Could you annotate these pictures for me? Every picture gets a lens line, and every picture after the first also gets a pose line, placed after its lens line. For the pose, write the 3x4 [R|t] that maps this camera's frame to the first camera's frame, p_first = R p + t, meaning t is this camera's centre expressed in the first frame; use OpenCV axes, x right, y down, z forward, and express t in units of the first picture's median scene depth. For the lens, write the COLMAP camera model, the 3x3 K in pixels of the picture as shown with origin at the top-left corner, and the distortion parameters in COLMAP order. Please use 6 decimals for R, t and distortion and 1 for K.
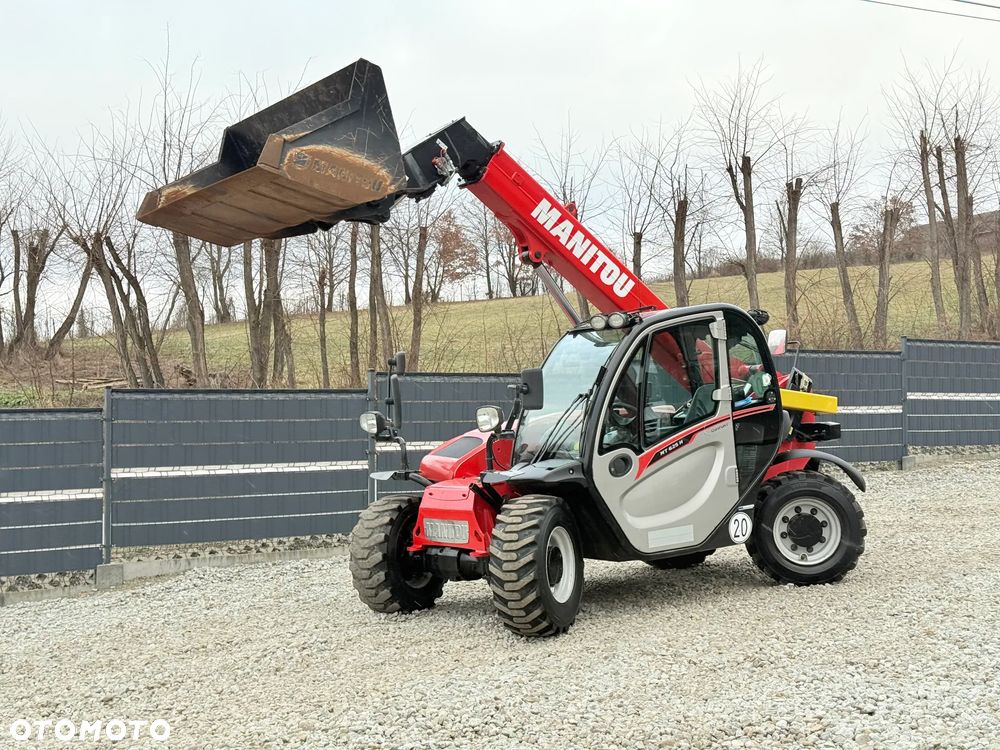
lens RADIAL K [[1363.2, 0, 500.0], [0, 1363.2, 375.0], [0, 0, 1]] dist [0.183030, -0.332319]
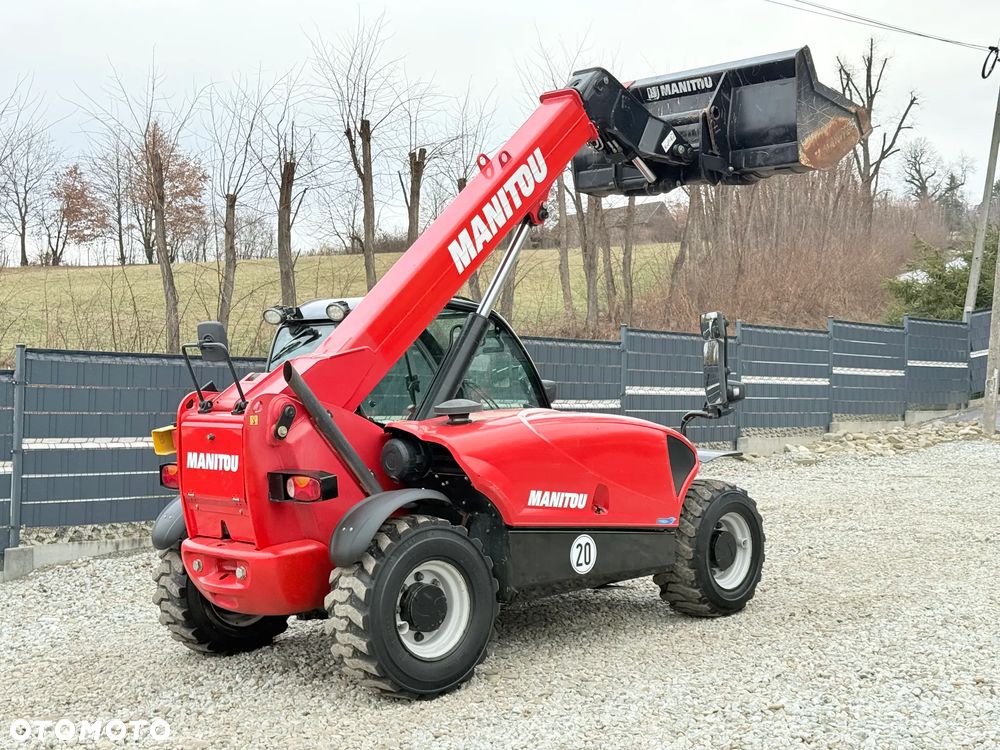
lens RADIAL K [[1363.2, 0, 500.0], [0, 1363.2, 375.0], [0, 0, 1]] dist [0.183030, -0.332319]
pose [[0.970281, 0.023065, 0.240880, 0.190283], [-0.027398, 0.999517, 0.014653, -0.023148], [-0.240425, -0.020817, 0.970444, 0.357612]]
